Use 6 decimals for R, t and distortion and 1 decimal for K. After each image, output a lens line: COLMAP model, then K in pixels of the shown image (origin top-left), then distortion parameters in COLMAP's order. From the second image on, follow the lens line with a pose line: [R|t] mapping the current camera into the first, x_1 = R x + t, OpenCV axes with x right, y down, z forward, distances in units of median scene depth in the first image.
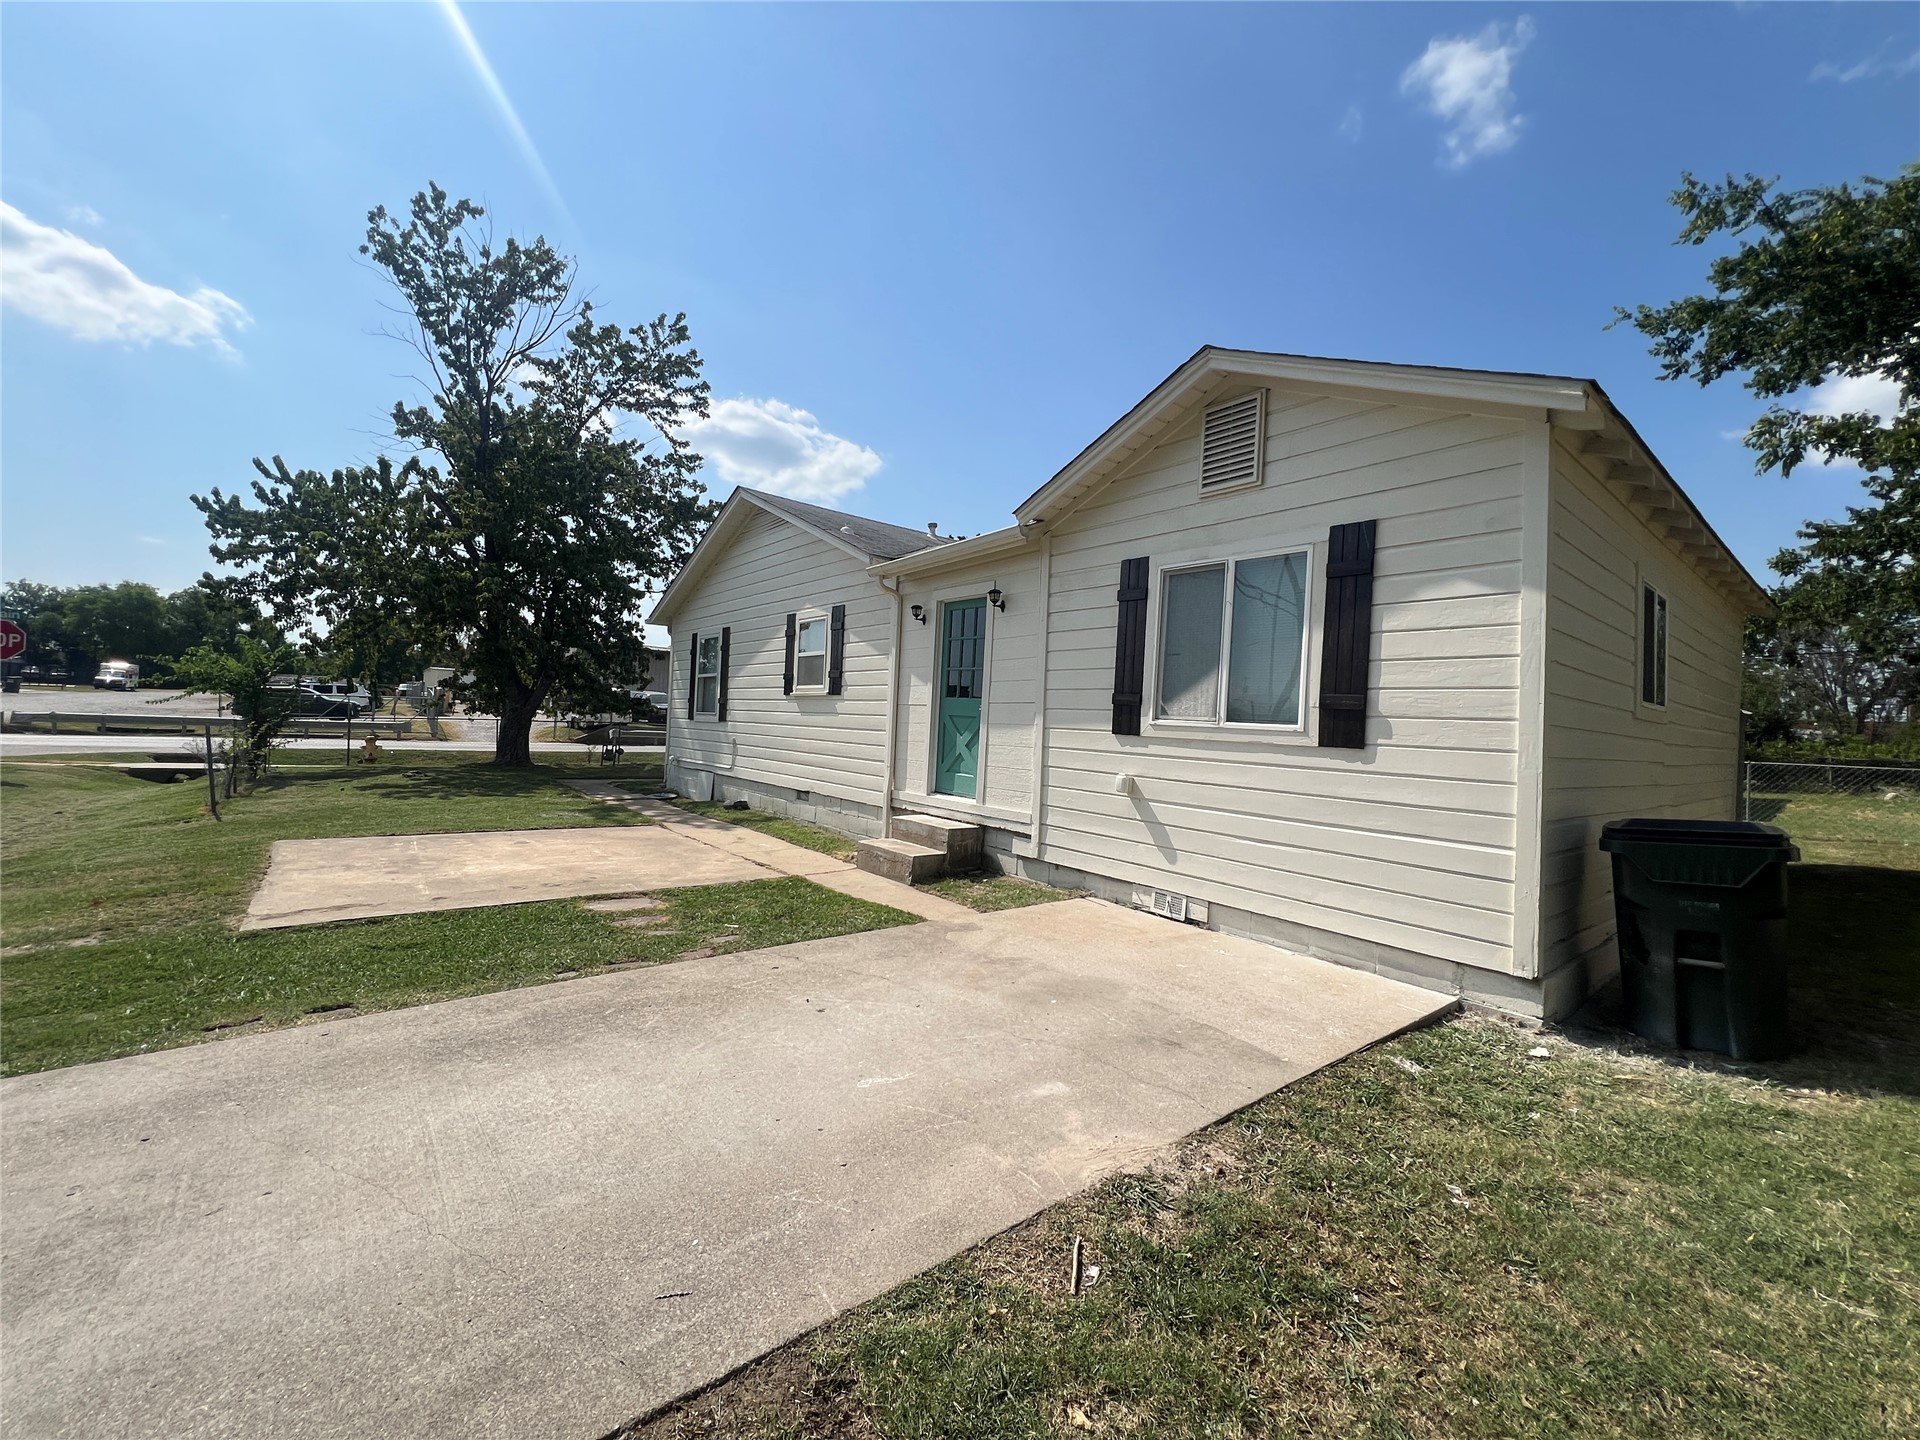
lens RADIAL K [[770.3, 0, 959.2], [0, 770.3, 725.4], [0, 0, 1]] dist [-0.011185, -0.000217]
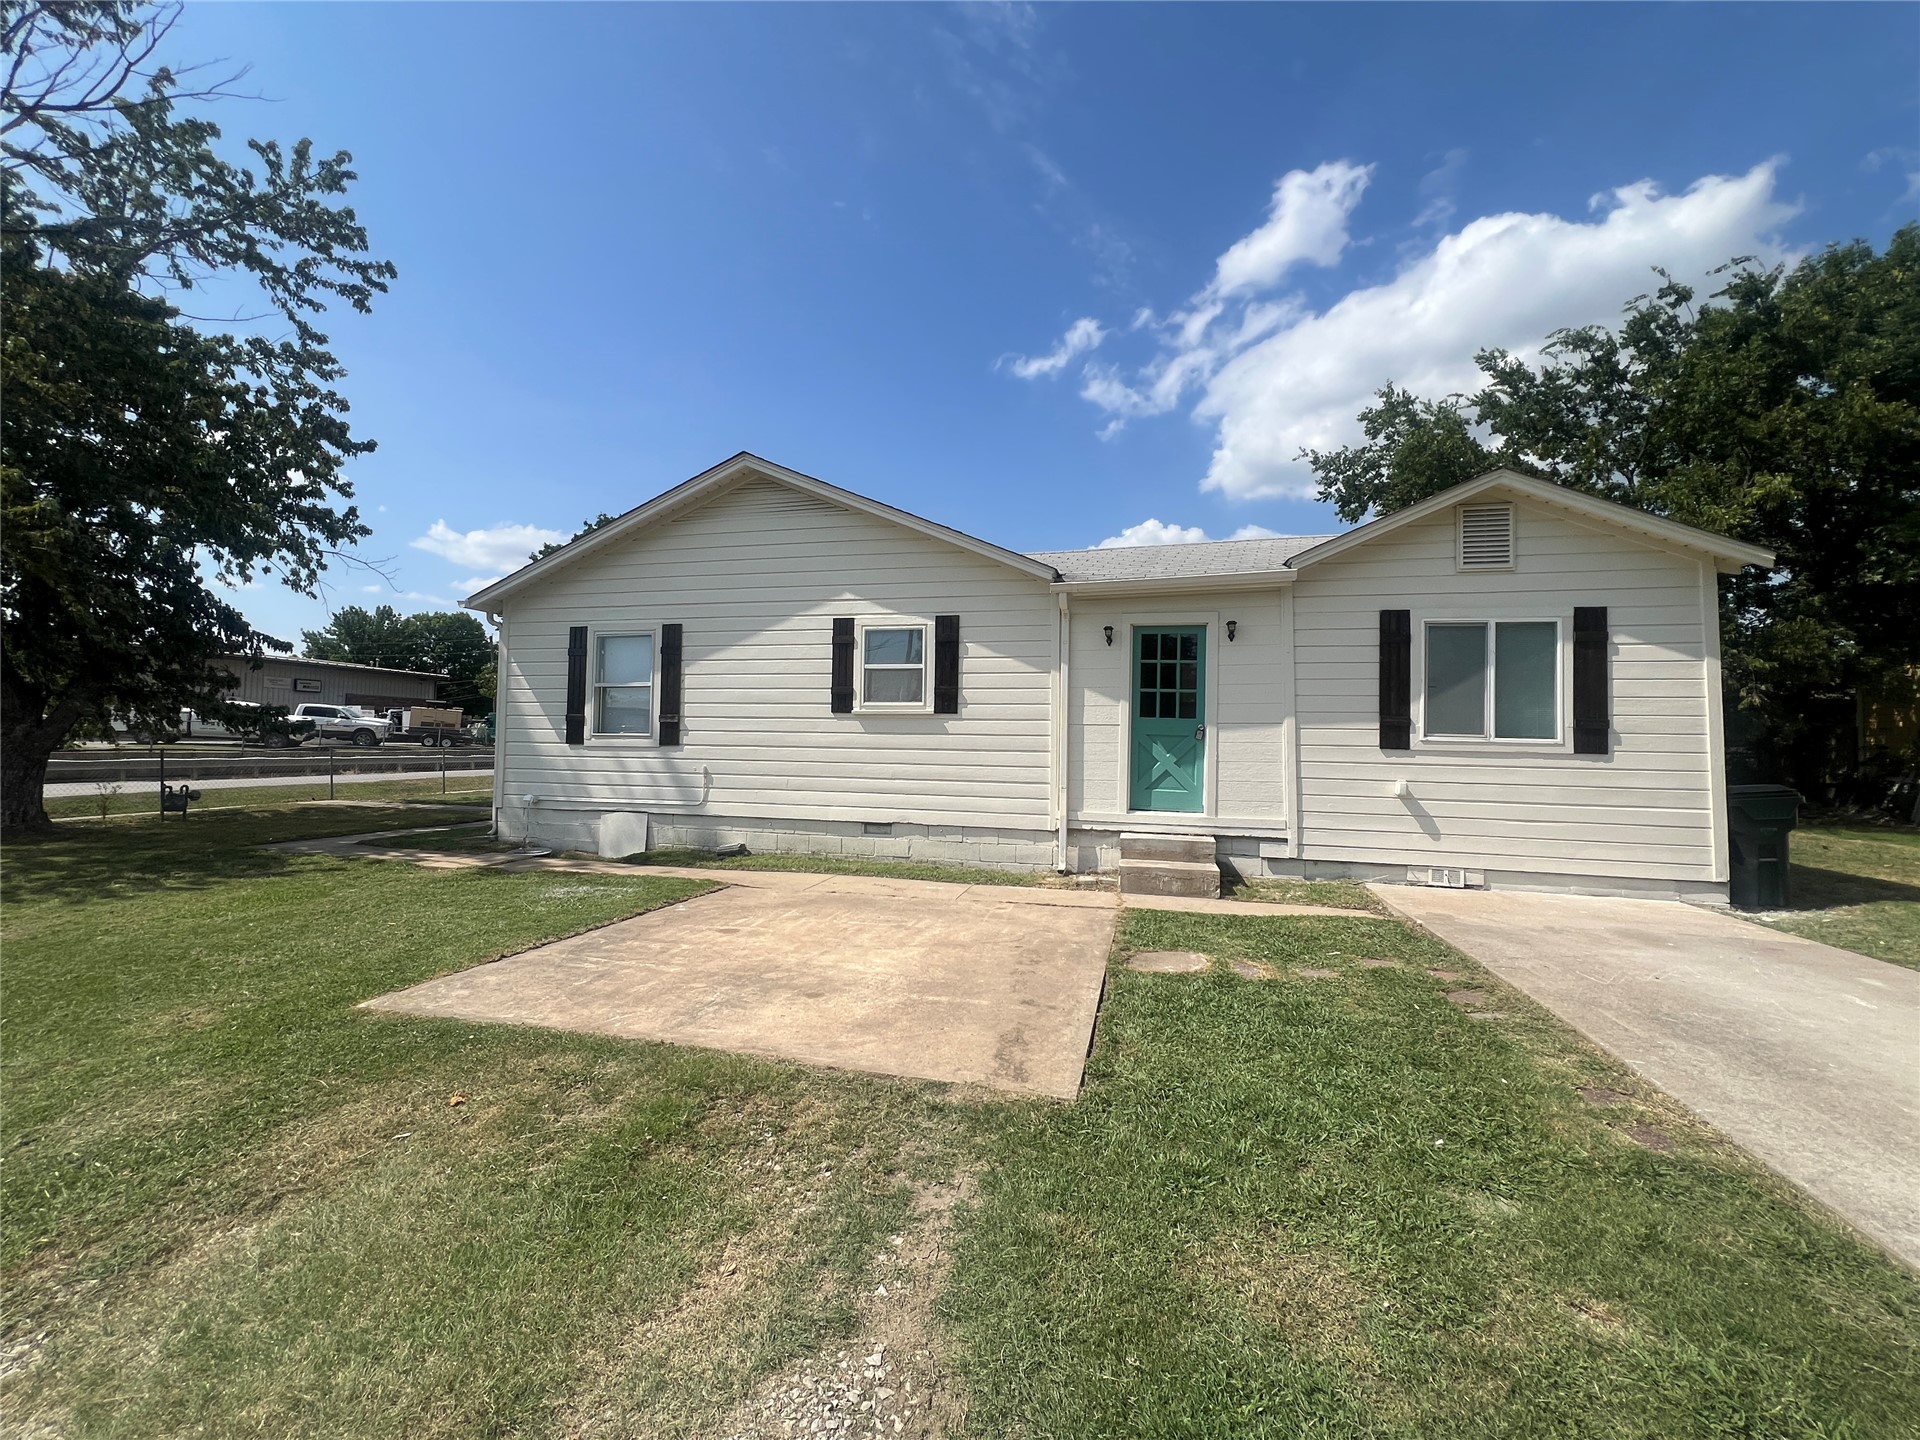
lens RADIAL K [[771.0, 0, 961.4], [0, 771.0, 717.9], [0, 0, 1]] dist [-0.002137, 0.000837]
pose [[0.797939, -0.007668, 0.602690, -0.961462], [0.018939, 0.999744, -0.012354, -0.031124], [-0.602441, 0.021272, 0.797880, 0.361024]]
